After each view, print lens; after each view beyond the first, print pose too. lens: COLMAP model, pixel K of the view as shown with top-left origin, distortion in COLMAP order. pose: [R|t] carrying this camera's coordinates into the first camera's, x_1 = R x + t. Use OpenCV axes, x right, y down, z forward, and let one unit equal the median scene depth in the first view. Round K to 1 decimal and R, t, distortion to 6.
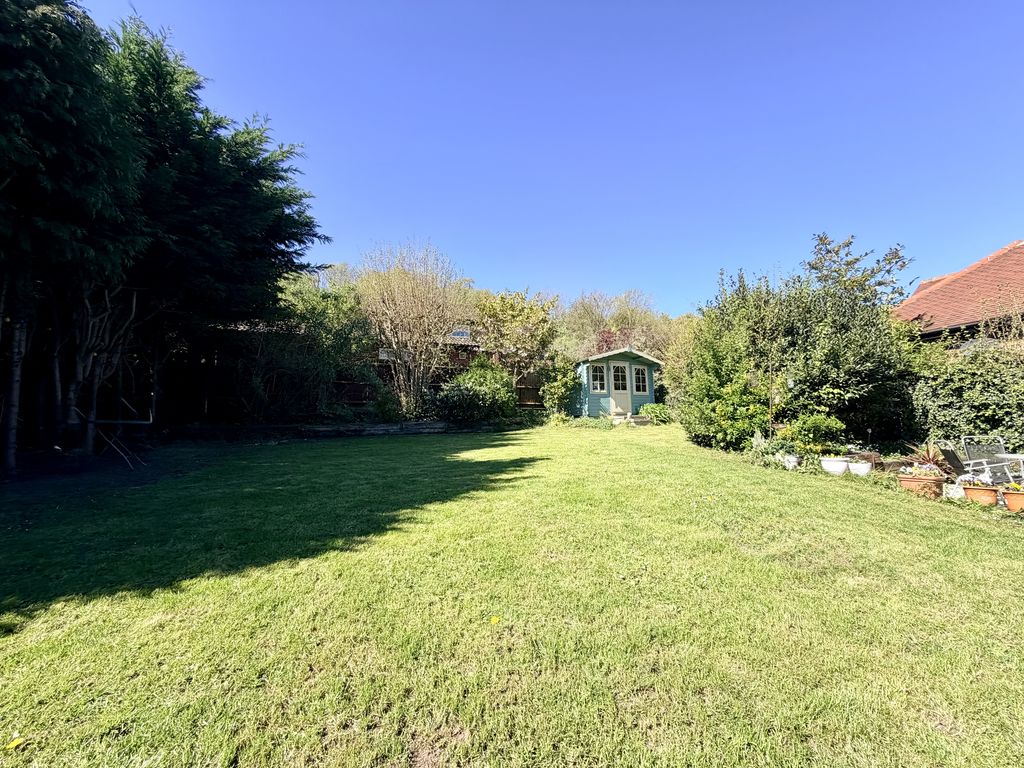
lens RADIAL K [[405.0, 0, 512.2], [0, 405.0, 386.3], [0, 0, 1]] dist [-0.003005, -0.000036]
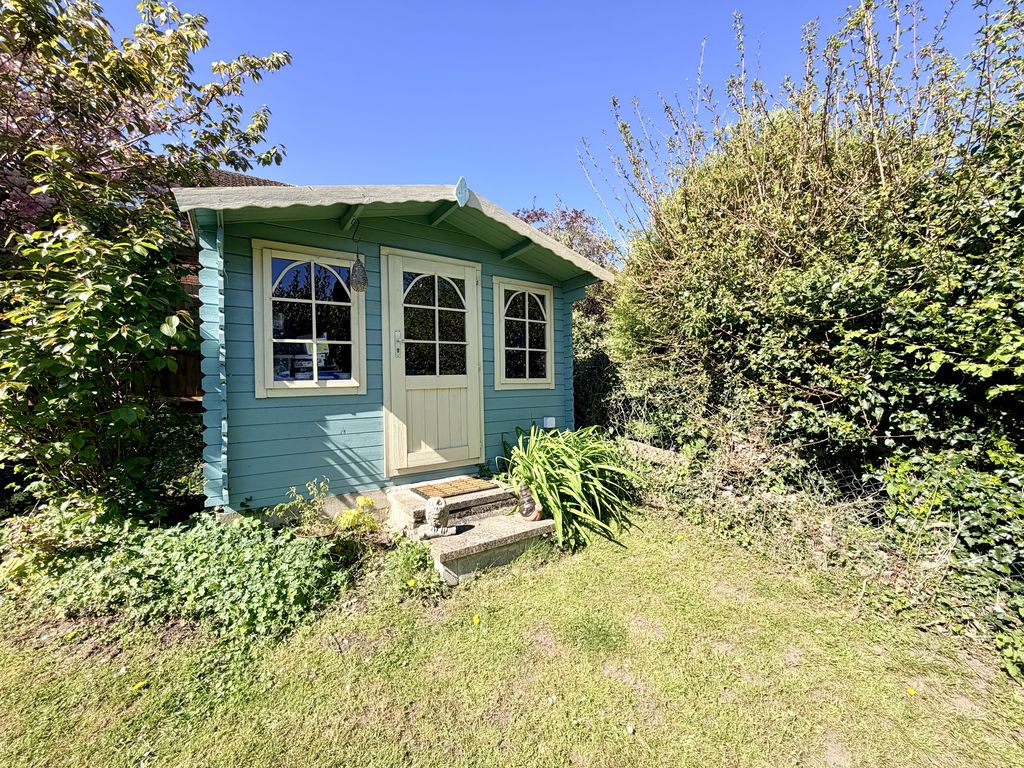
lens RADIAL K [[405.0, 0, 512.2], [0, 405.0, 386.3], [0, 0, 1]] dist [-0.003005, -0.000036]
pose [[0.991084, 0.008401, 0.132970, 0.276759], [-0.024189, 0.992769, 0.117574, -0.013478], [-0.131021, -0.119742, 0.984122, 0.740189]]
